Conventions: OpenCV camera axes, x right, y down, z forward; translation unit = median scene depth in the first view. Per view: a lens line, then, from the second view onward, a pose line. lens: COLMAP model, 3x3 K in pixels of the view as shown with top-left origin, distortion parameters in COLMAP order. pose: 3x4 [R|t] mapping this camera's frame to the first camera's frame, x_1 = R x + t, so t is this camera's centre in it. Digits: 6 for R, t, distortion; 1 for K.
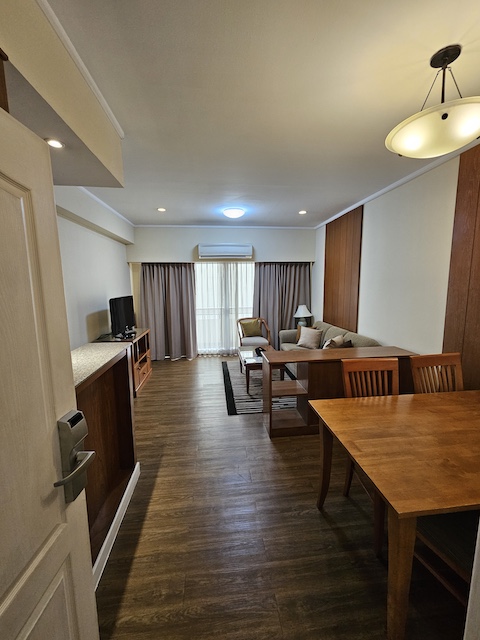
lens RADIAL K [[263.0, 0, 242.1], [0, 263.0, 321.0], [0, 0, 1]] dist [0.000130, -0.000600]
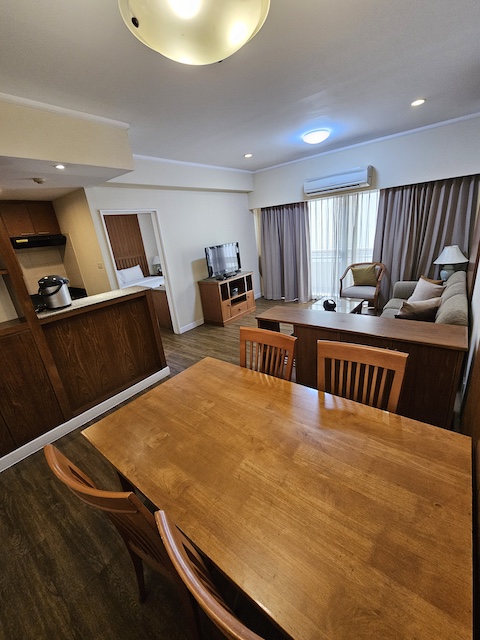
lens RADIAL K [[263.0, 0, 238.4], [0, 263.0, 320.2], [0, 0, 1]] dist [0.000130, -0.000600]
pose [[0.712227, 0.175565, -0.679639, 0.348360], [-0.007644, 0.970100, 0.242587, -0.036108], [0.701908, -0.167582, 0.692273, 0.113180]]
